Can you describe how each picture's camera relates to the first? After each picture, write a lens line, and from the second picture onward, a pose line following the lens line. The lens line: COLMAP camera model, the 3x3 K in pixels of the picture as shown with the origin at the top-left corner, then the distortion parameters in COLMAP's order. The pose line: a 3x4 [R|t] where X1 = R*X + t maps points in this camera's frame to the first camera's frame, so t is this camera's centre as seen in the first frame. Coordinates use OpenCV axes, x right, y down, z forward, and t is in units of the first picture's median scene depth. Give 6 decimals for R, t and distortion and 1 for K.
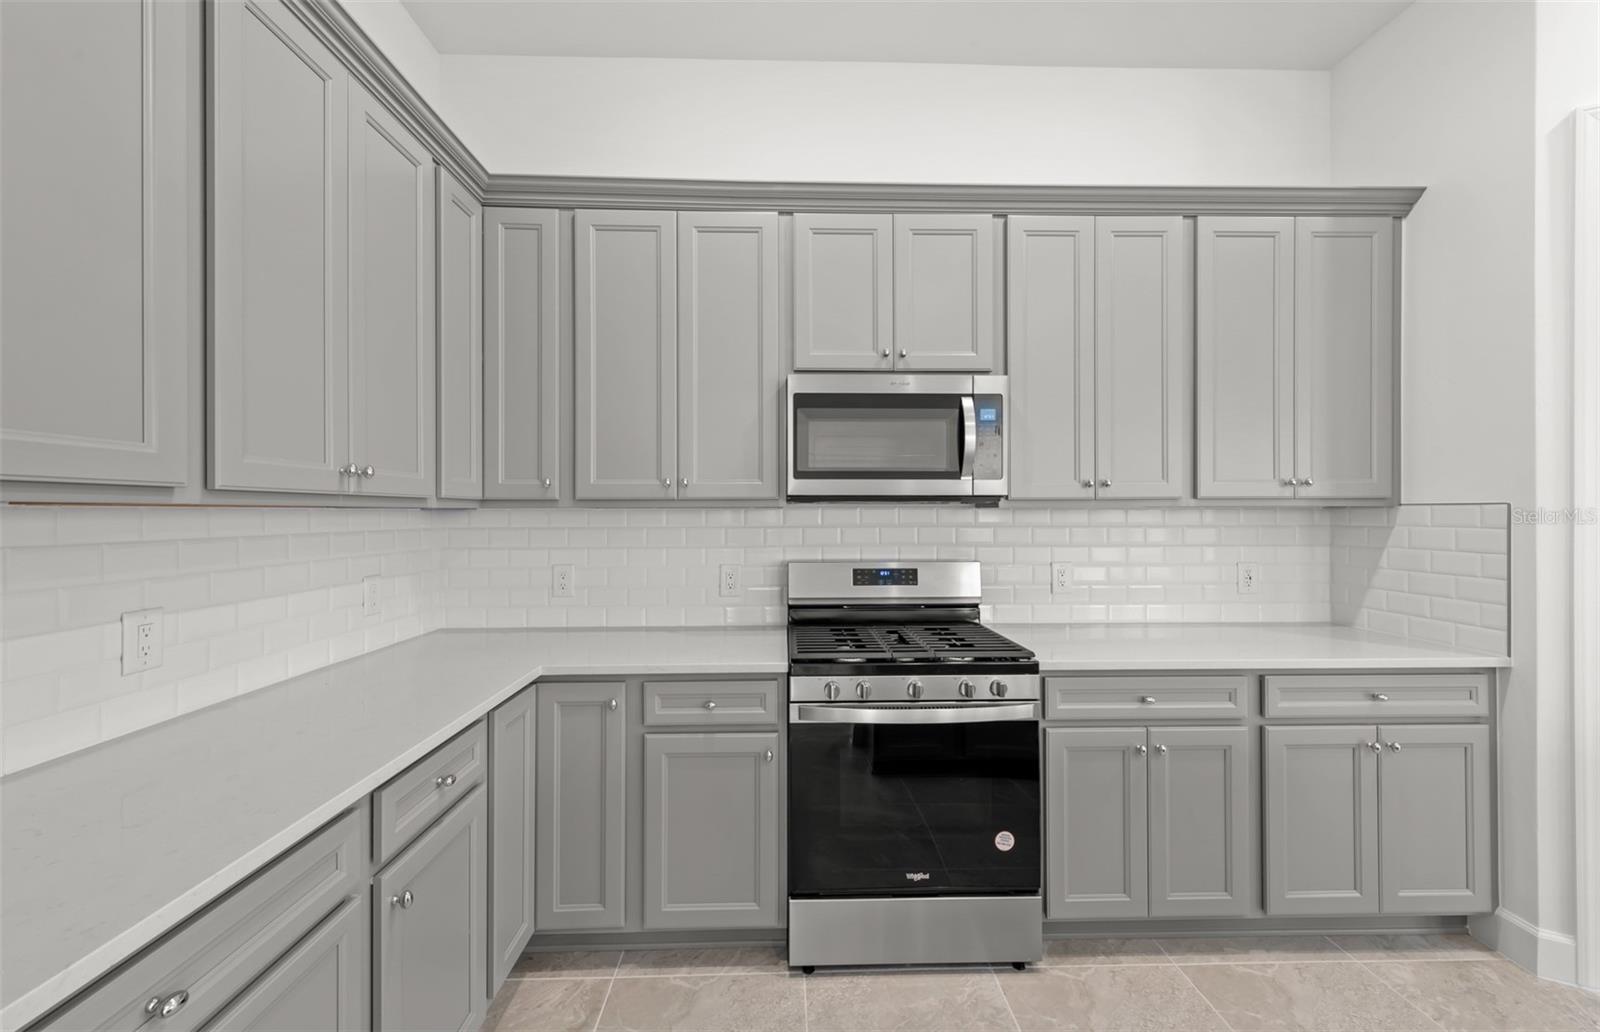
lens RADIAL K [[616.3, 0, 801.5], [0, 616.3, 511.0], [0, 0, 1]] dist [0.001926, -0.000255]
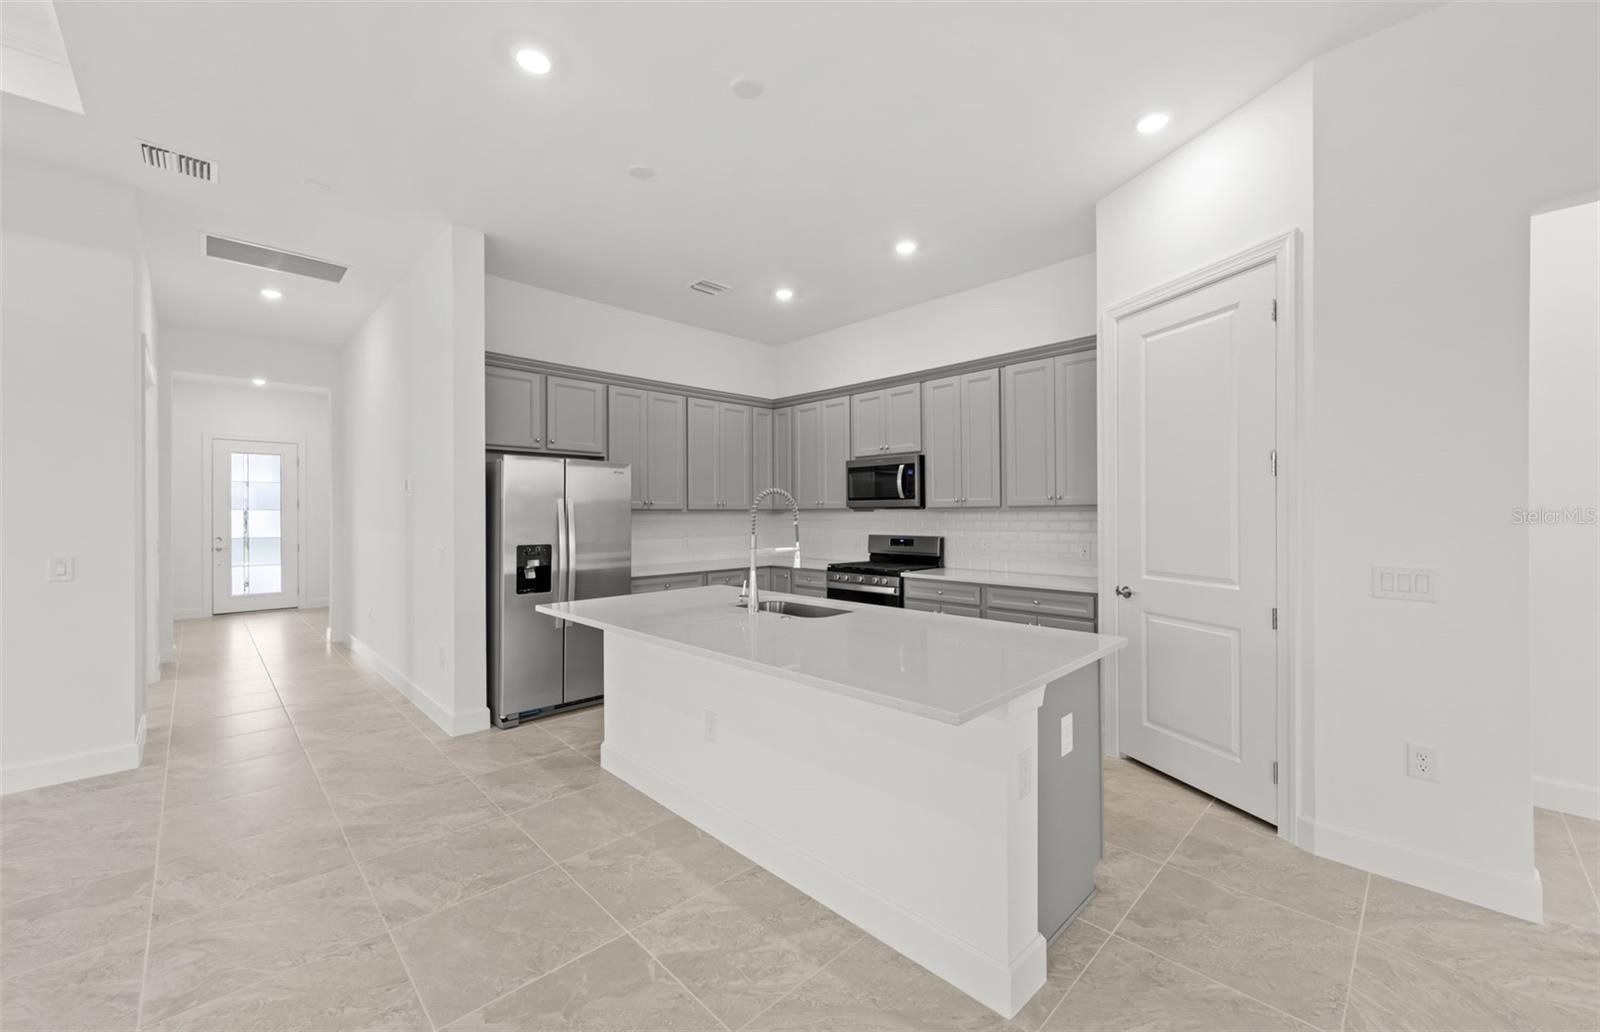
lens RADIAL K [[616.3, 0, 801.5], [0, 616.3, 511.0], [0, 0, 1]] dist [0.001926, -0.000255]
pose [[0.677350, -0.005724, -0.735639, 1.735450], [0.003470, 0.999983, -0.004585, 0.001630], [0.735653, 0.000553, 0.677358, -0.886641]]
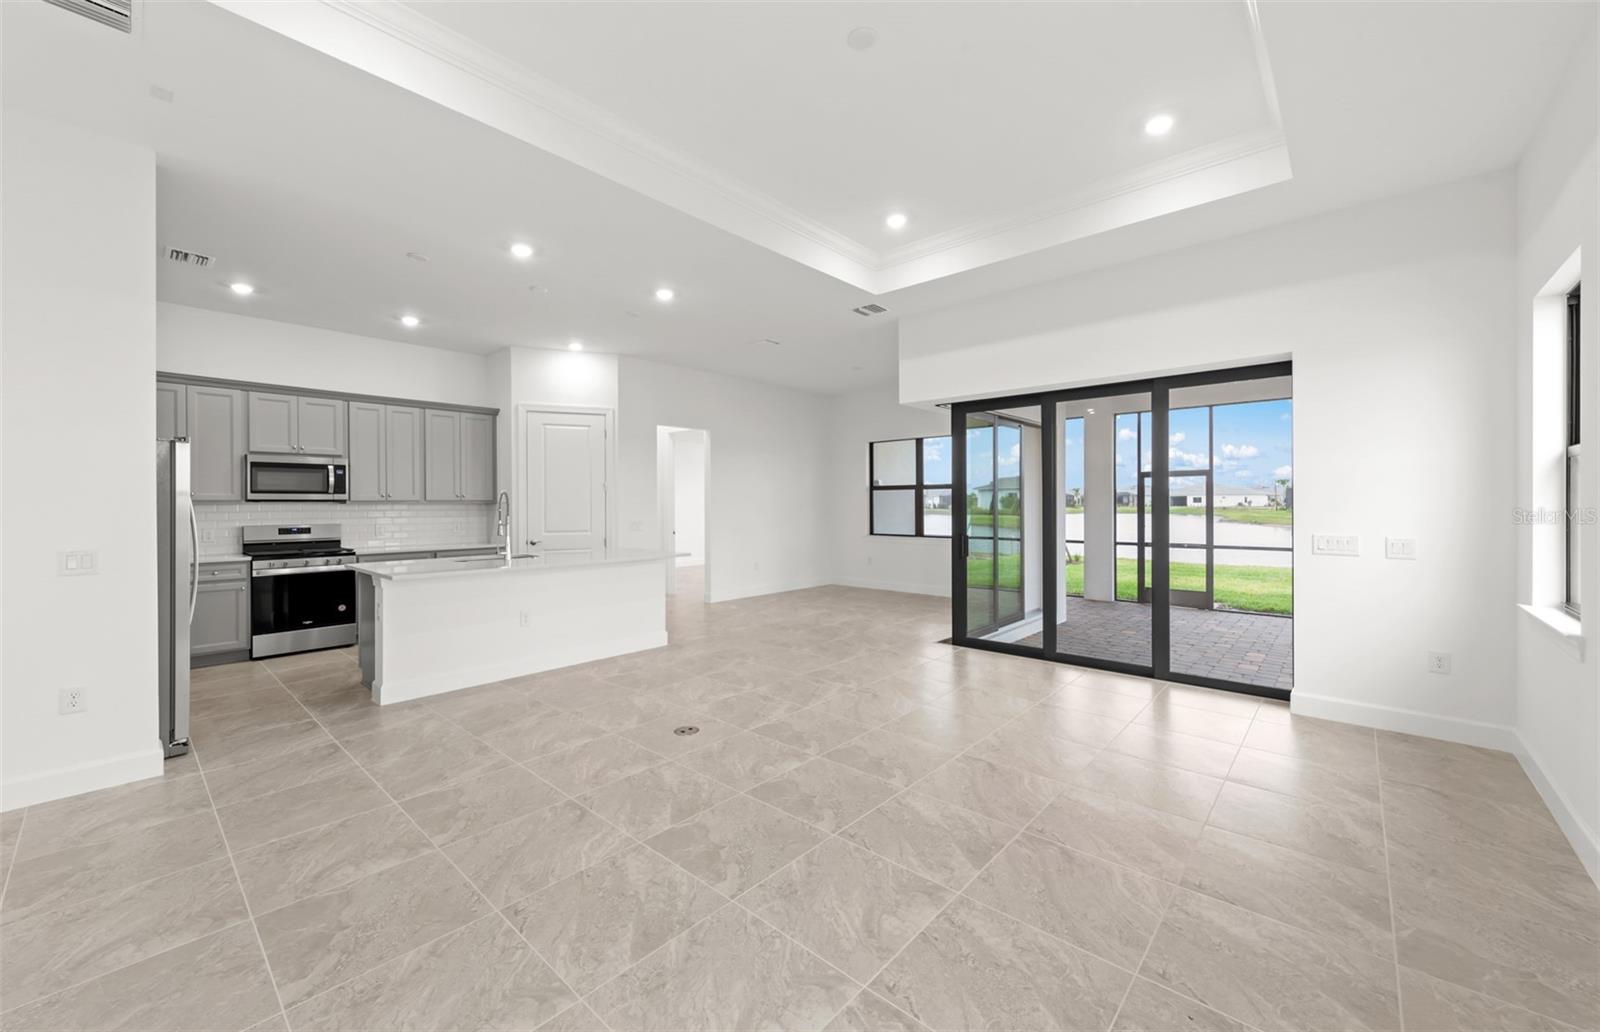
lens RADIAL K [[614.7, 0, 799.8], [0, 614.7, 504.3], [0, 0, 1]] dist [0.001633, -0.000060]
pose [[0.690232, -0.002344, 0.723584, -0.298635], [0.001297, 0.999997, 0.002003, -0.006317], [-0.723587, -0.000444, 0.690233, -2.560780]]
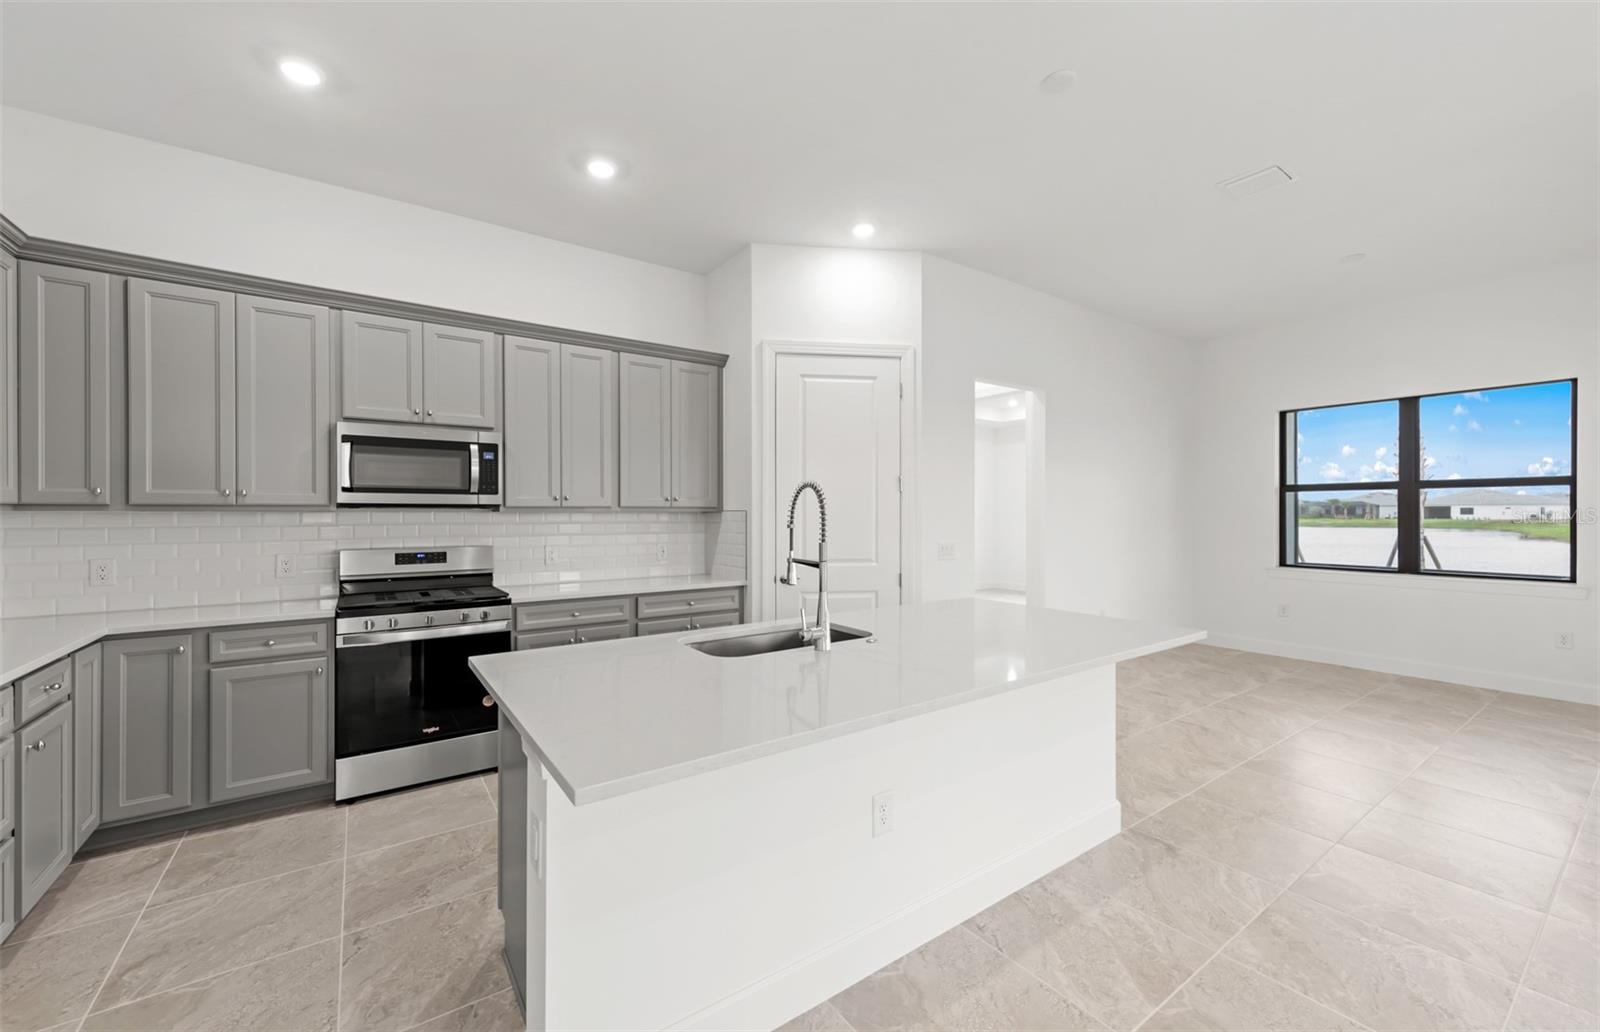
lens RADIAL K [[623.5, 0, 801.6], [0, 623.5, 513.8], [0, 0, 1]] dist [0.007130, -0.000260]
pose [[0.832946, 0.000642, 0.553354, 0.074040], [-0.000919, 1.000000, 0.000223, -0.001082], [-0.553354, -0.000695, 0.832946, -0.861361]]
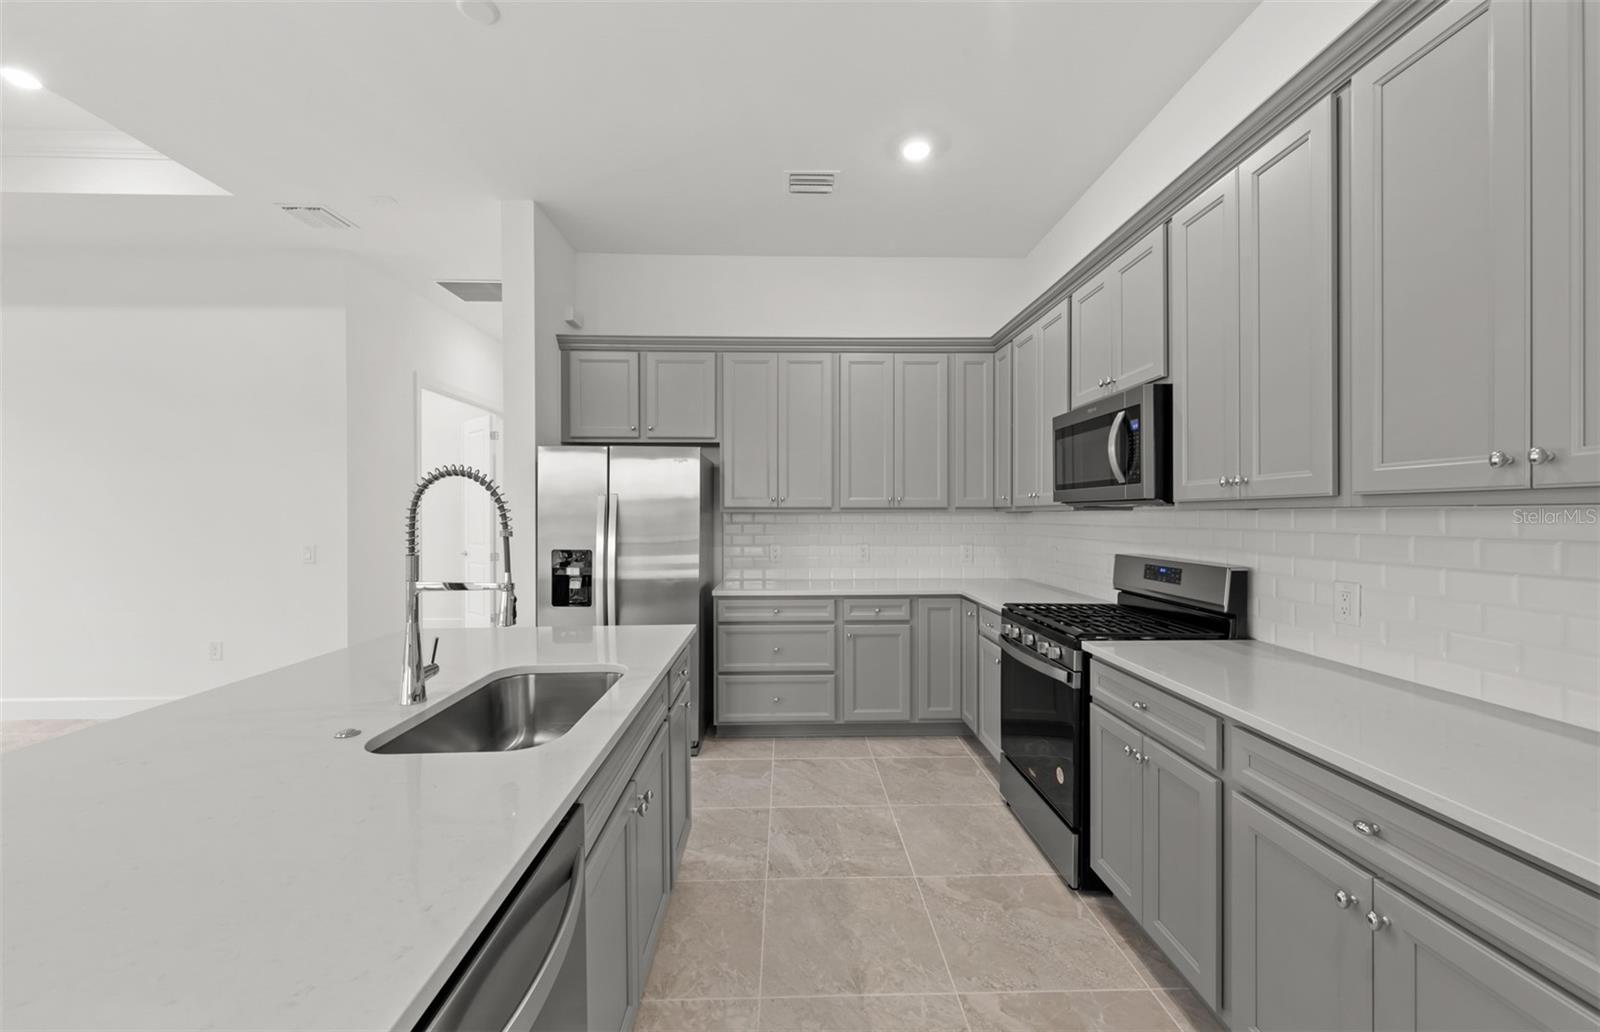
lens RADIAL K [[608.2, 0, 801.9], [0, 608.2, 516.8], [0, 0, 1]] dist [0.009805, -0.000062]
pose [[0.001034, 0.005520, -0.999984, 1.369024], [0.001537, 0.999984, 0.005522, -0.000866], [0.999998, -0.001542, 0.001026, 0.409407]]
